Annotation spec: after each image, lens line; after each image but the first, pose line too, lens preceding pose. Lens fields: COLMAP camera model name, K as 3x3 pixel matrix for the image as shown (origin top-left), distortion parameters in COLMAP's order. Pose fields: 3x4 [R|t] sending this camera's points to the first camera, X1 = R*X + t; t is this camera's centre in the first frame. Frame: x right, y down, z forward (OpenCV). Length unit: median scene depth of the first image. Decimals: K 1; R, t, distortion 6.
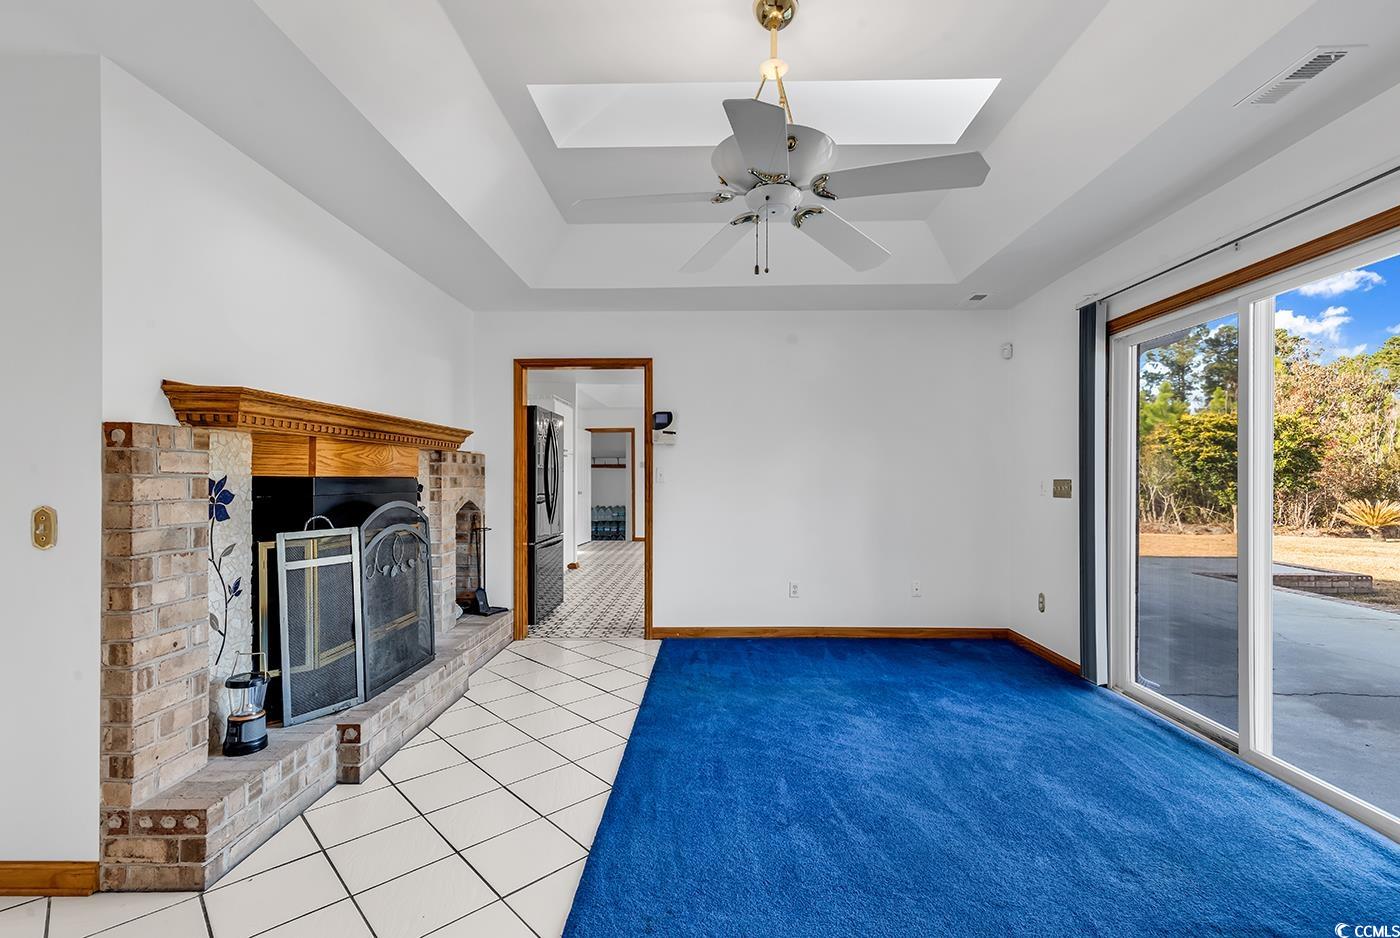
lens RADIAL K [[634.9, 0, 703.0], [0, 634.9, 475.4], [0, 0, 1]] dist [0.002593, 0.000102]
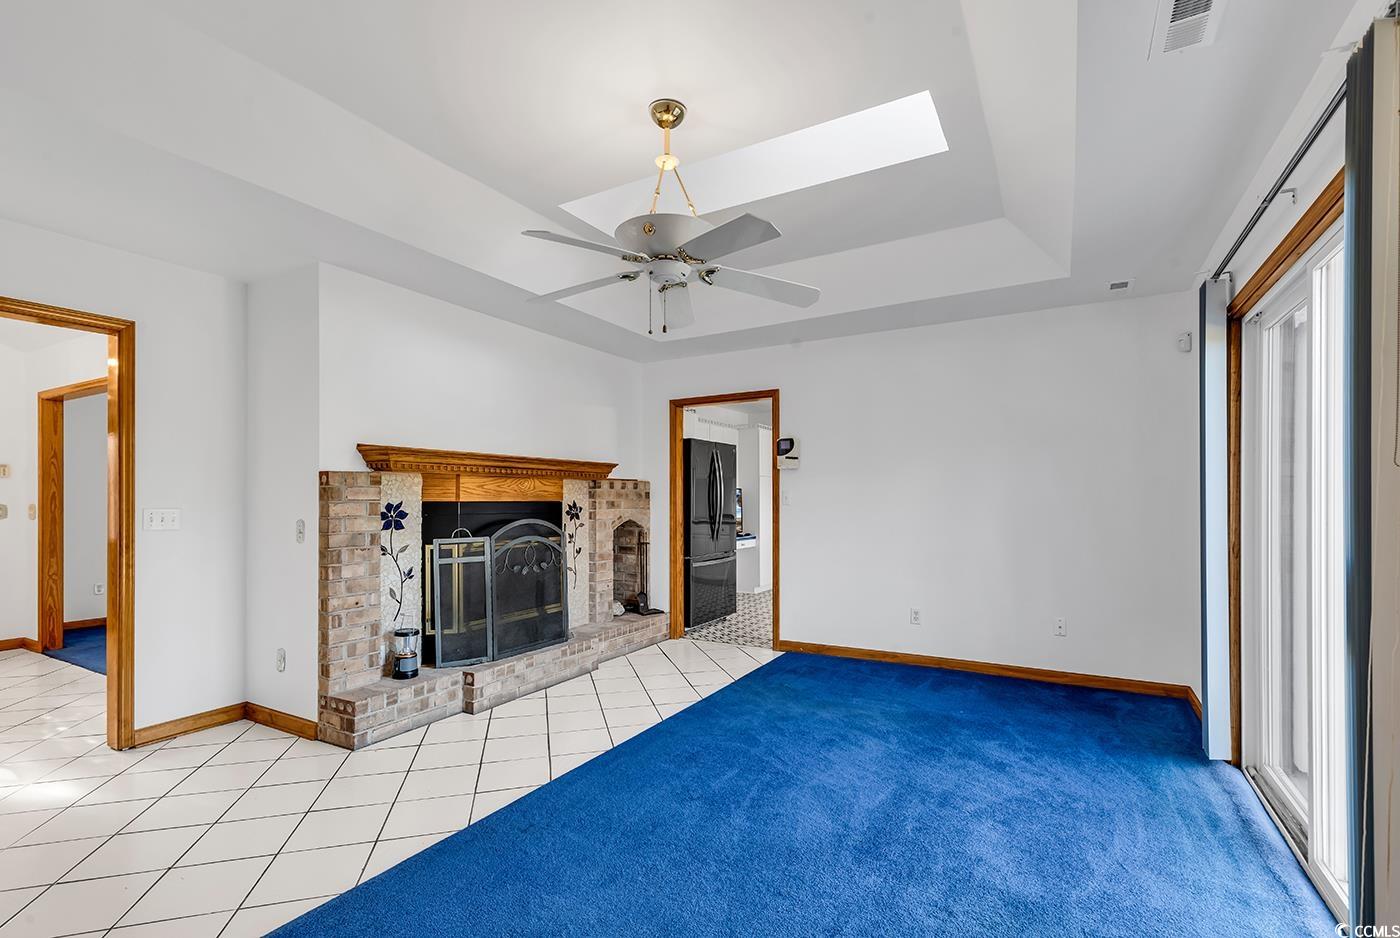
lens RADIAL K [[640.3, 0, 699.1], [0, 640.3, 493.4], [0, 0, 1]] dist [0.002102, 0.000069]
pose [[0.874416, -0.008480, -0.485102, 0.620192], [0.006301, 0.999961, -0.006123, -0.004309], [0.485136, 0.002297, 0.874436, -0.023293]]
